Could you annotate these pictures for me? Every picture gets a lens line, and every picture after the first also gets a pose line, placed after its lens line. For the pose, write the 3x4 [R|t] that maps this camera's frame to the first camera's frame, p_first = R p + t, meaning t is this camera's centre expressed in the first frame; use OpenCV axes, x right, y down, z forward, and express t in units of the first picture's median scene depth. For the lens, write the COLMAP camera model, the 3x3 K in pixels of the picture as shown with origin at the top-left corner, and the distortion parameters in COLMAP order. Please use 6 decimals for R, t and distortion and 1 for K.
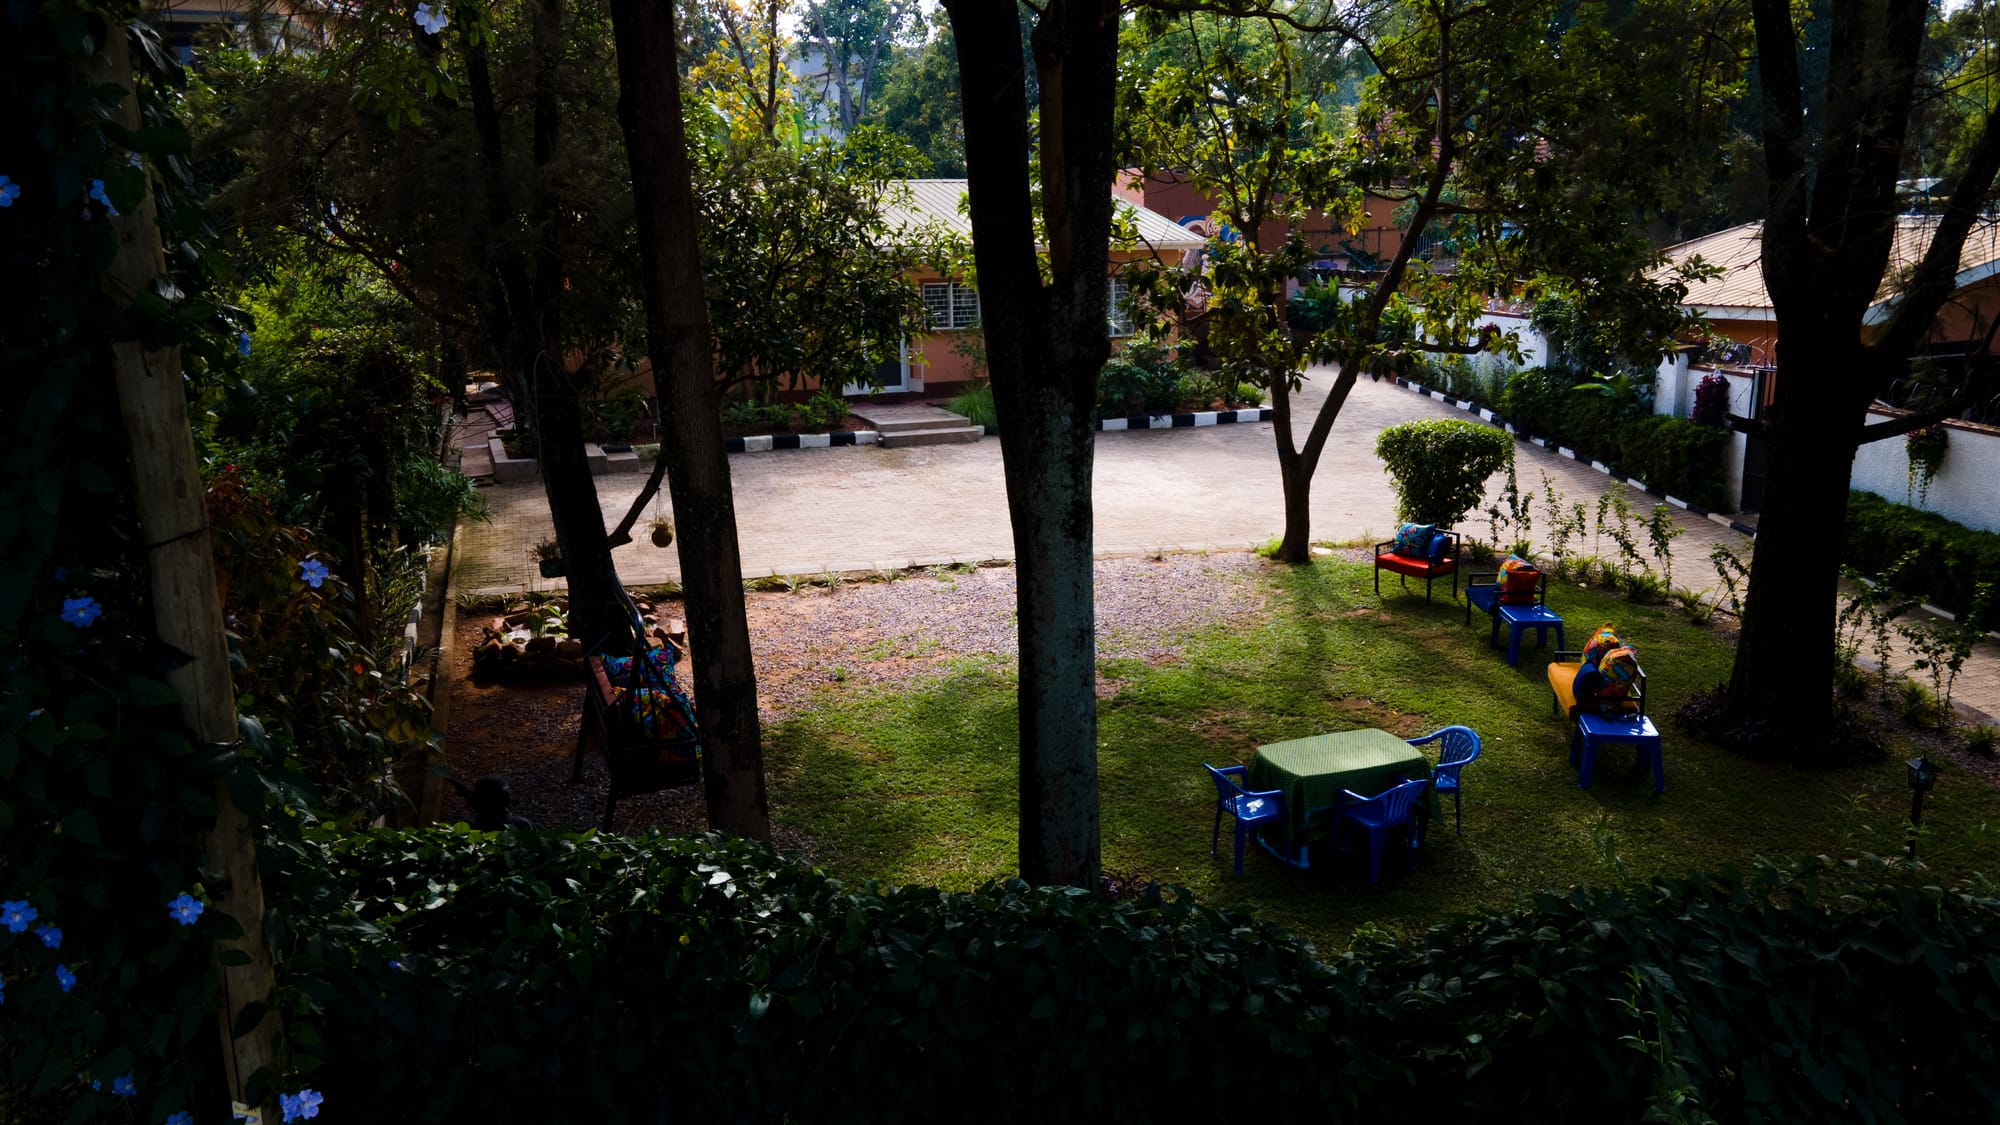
lens RADIAL K [[1460.9, 0, 1000.0], [0, 1460.9, 562.5], [0, 0, 1]] dist [0.036227, -0.002053]
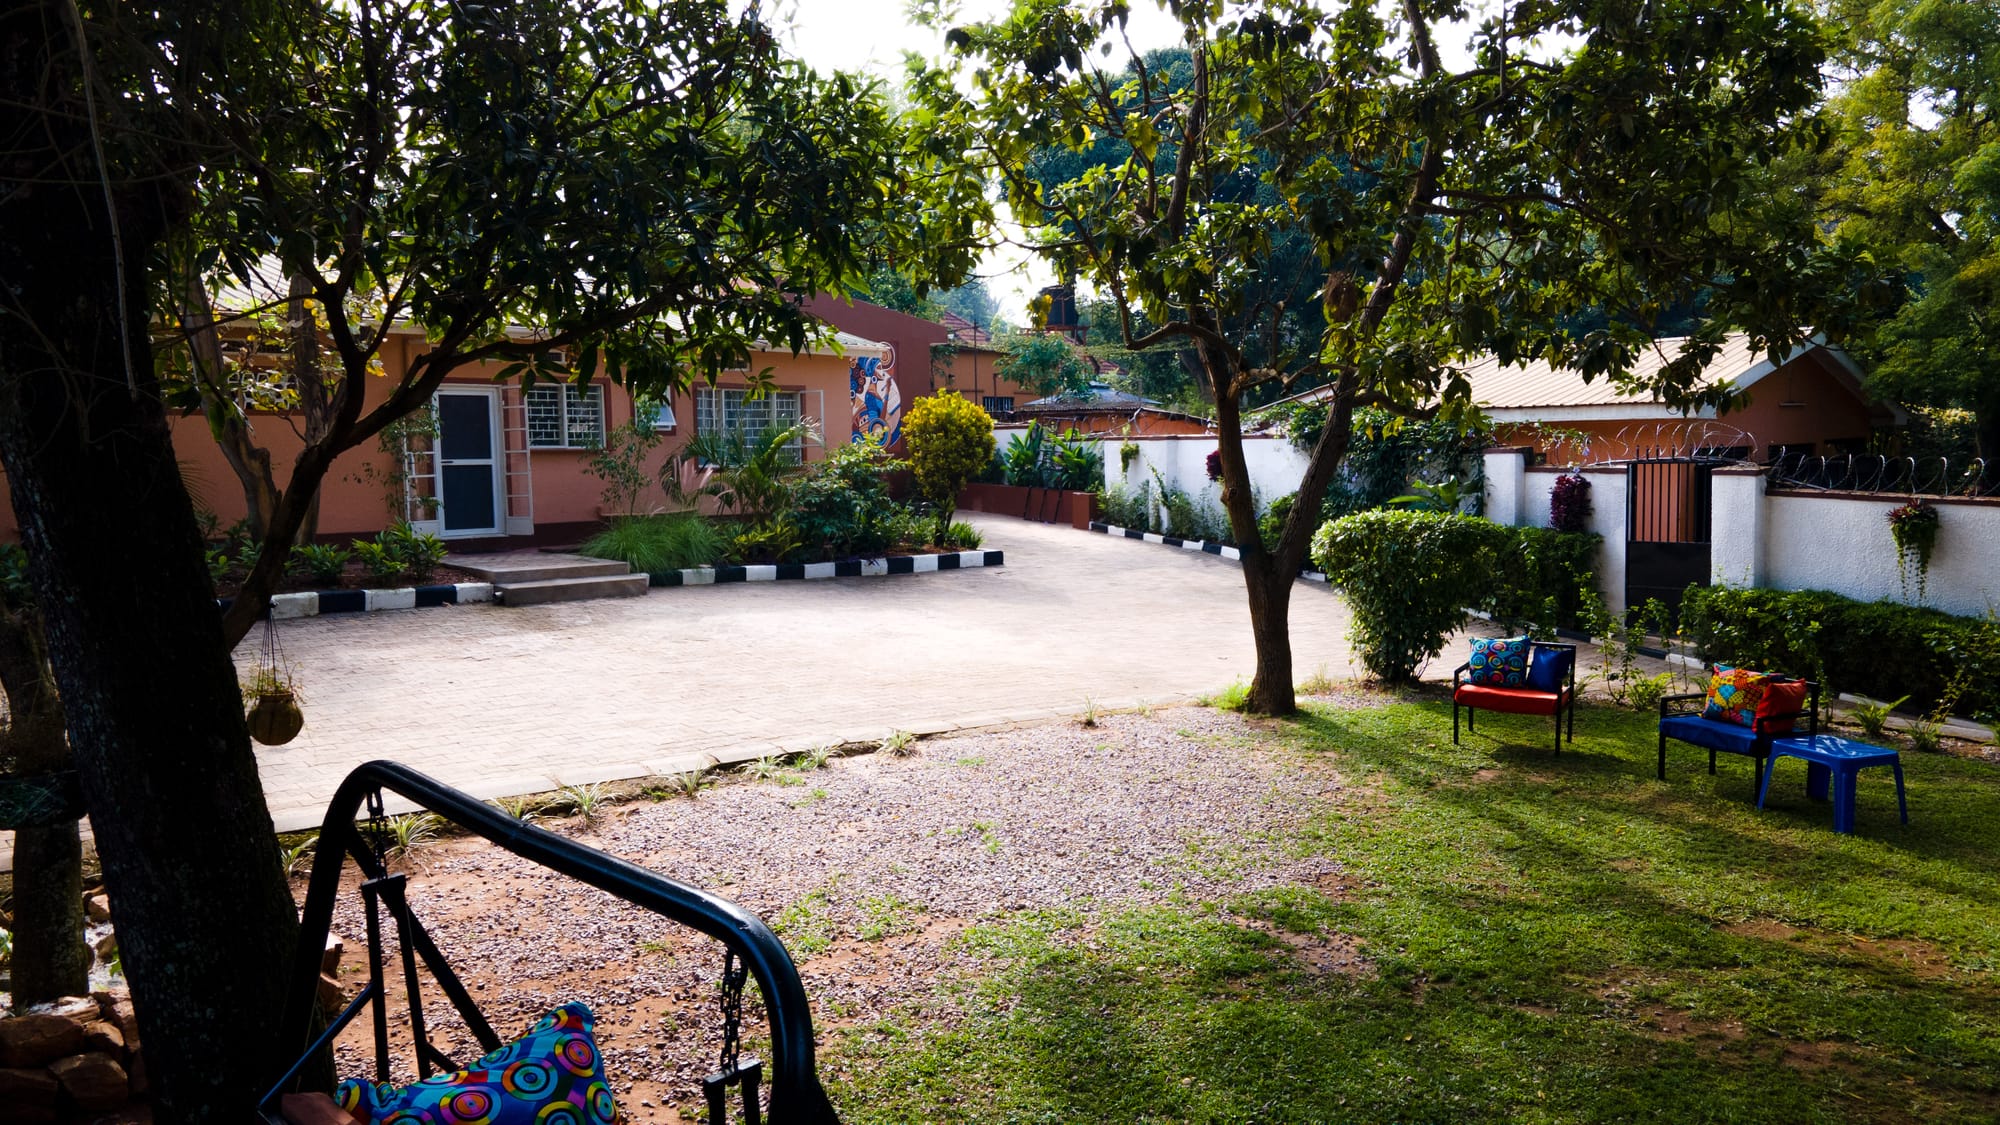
lens RADIAL K [[1460.9, 0, 1000.0], [0, 1460.9, 562.5], [0, 0, 1]] dist [0.036227, -0.002053]
pose [[0.926006, -0.026171, 0.376602, -0.122144], [0.082928, 0.987329, -0.135294, 0.008010], [-0.368289, 0.156513, 0.916442, 0.326636]]
